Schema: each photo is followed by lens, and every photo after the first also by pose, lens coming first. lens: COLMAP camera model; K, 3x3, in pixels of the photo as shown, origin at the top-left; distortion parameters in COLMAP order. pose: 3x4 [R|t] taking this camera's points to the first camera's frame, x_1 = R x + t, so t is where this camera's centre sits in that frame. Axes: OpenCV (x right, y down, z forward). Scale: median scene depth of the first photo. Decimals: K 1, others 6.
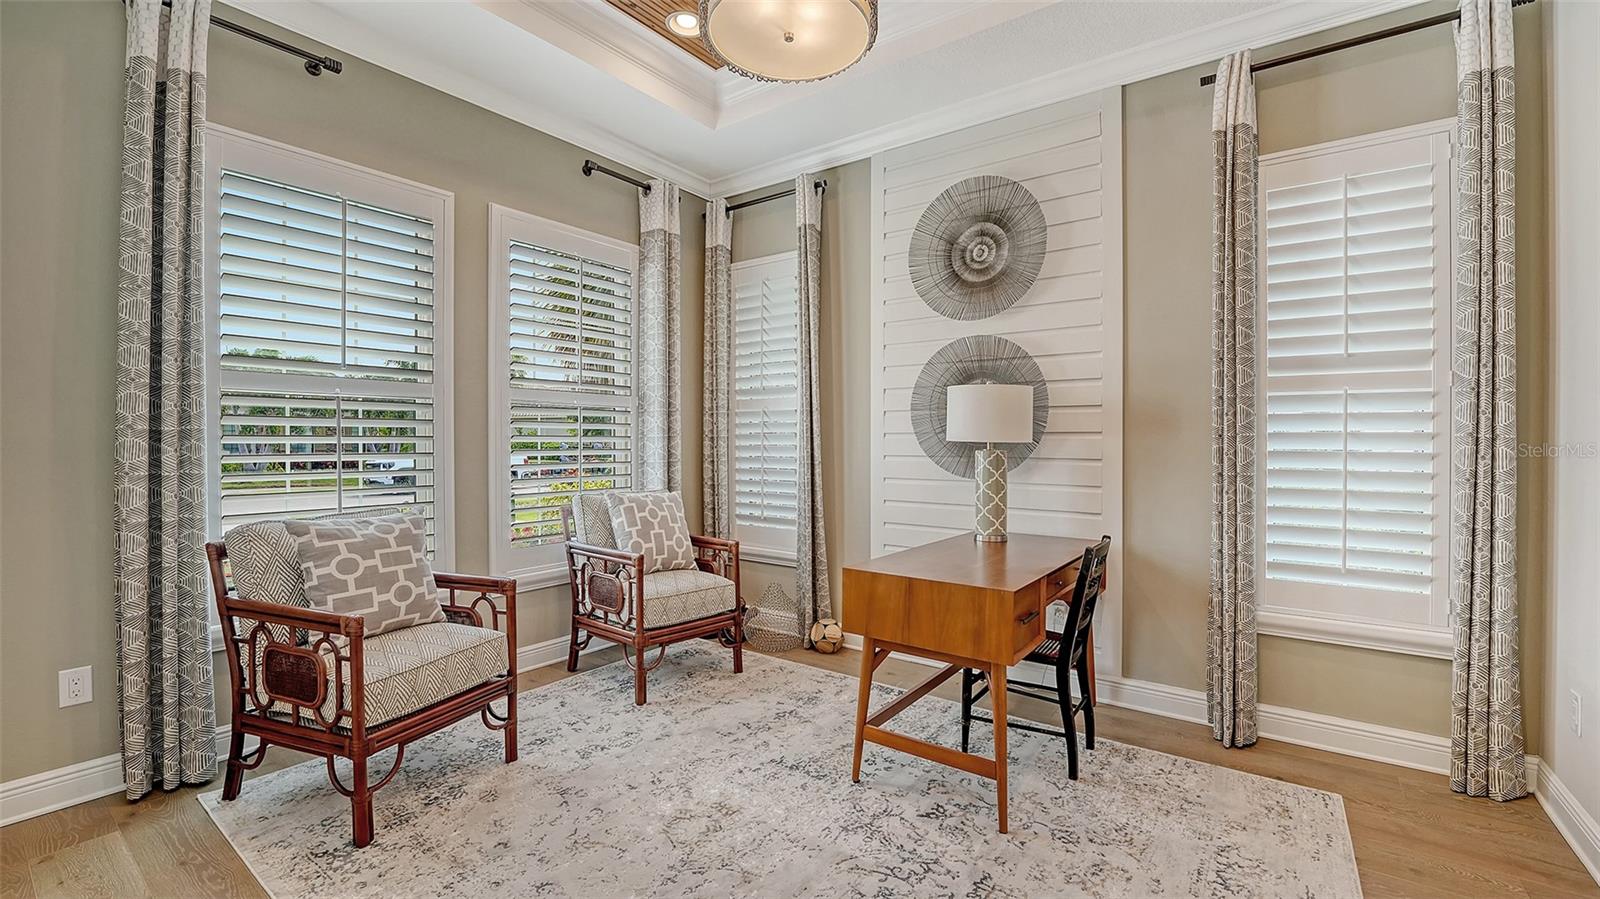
lens RADIAL K [[659.0, 0, 804.4], [0, 659.0, 451.4], [0, 0, 1]] dist [-0.016204, -0.001010]
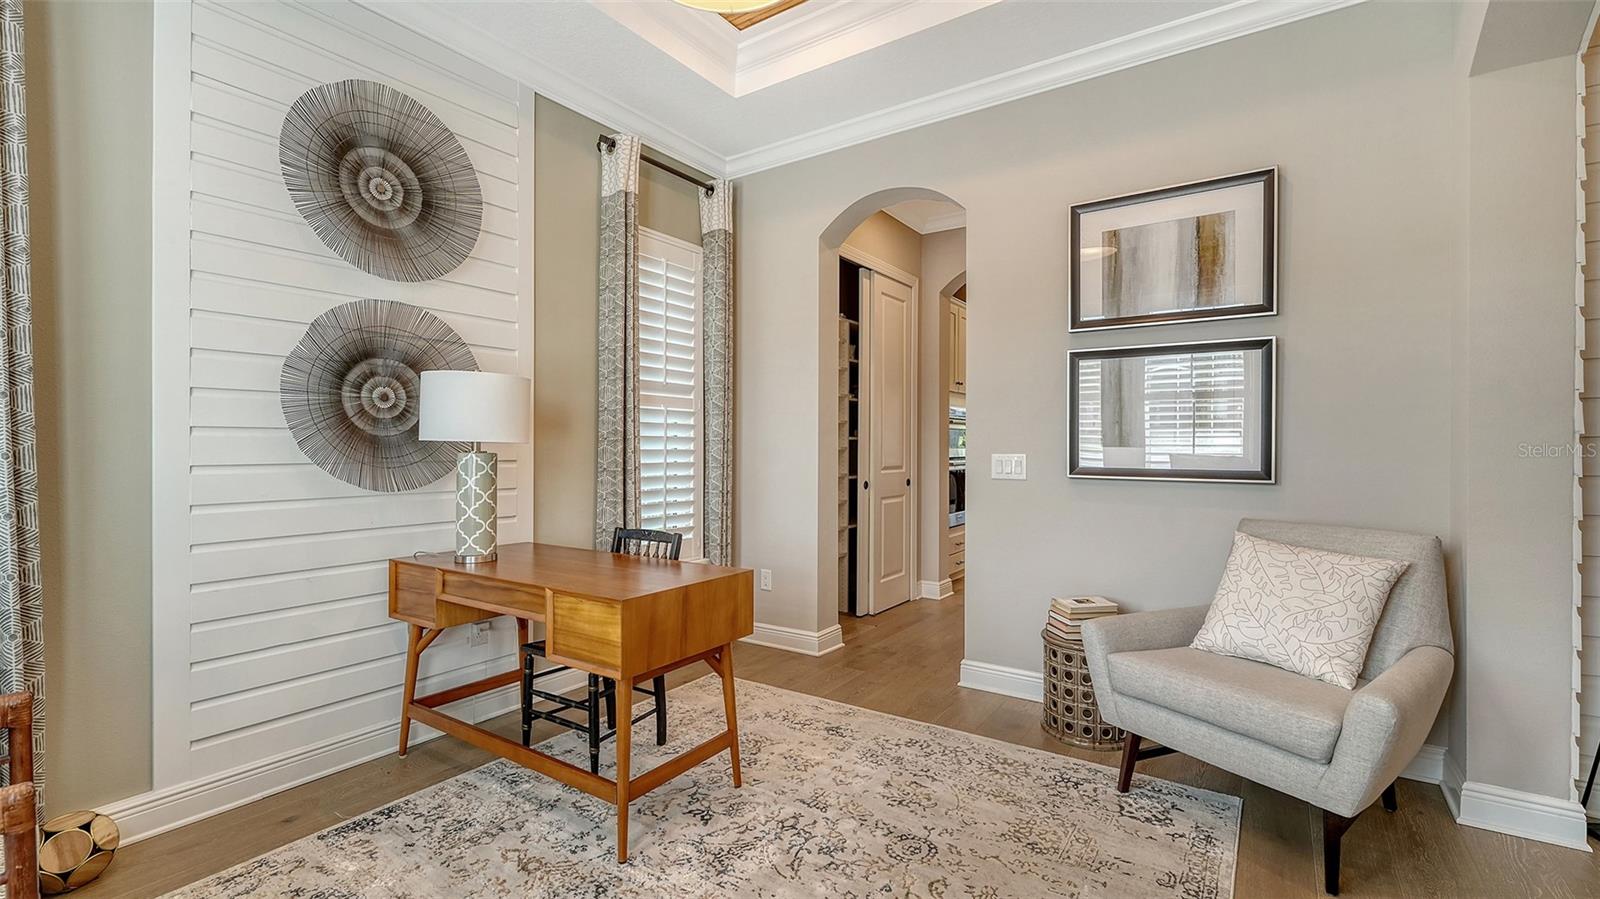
lens RADIAL K [[708.0, 0, 793.4], [0, 708.0, 449.0], [0, 0, 1]] dist [-0.021571, -0.000827]
pose [[-0.044847, -0.010212, 0.998942, -0.700563], [0.009902, 0.999894, 0.010666, -0.013834], [-0.998945, 0.010370, -0.044741, 0.725047]]
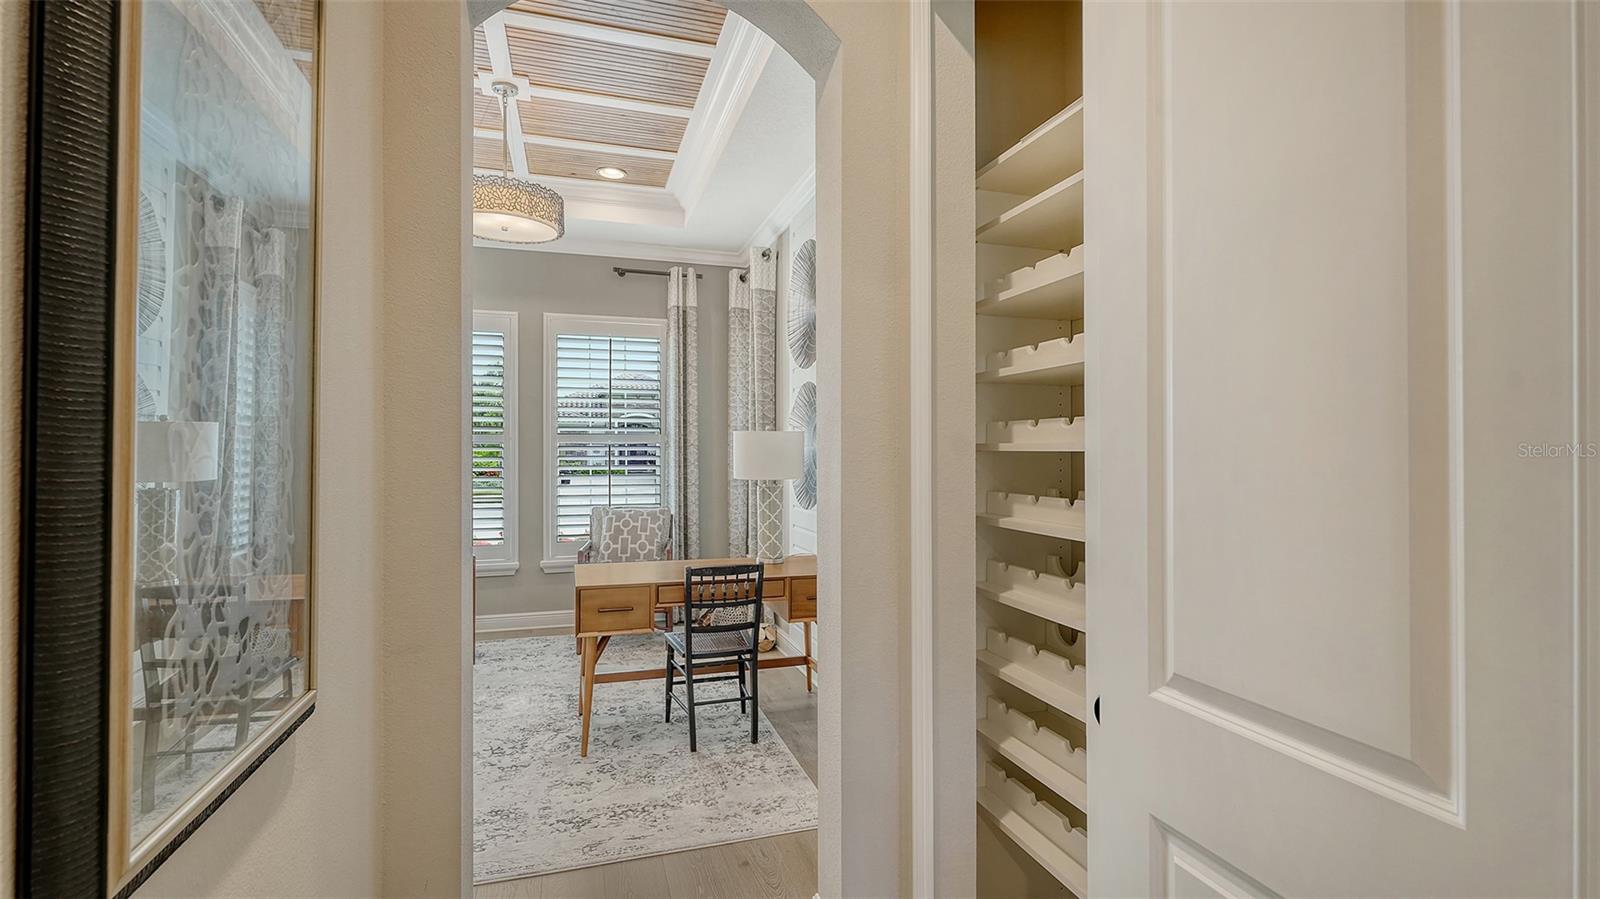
lens RADIAL K [[742.3, 0, 830.5], [0, 742.3, 445.3], [0, 0, 1]] dist [-0.013751, 0.001066]
pose [[0.810327, -0.004321, -0.585962, 1.280414], [-0.002705, 0.999935, -0.011114, -0.066499], [0.585972, 0.010591, 0.810262, -0.008430]]
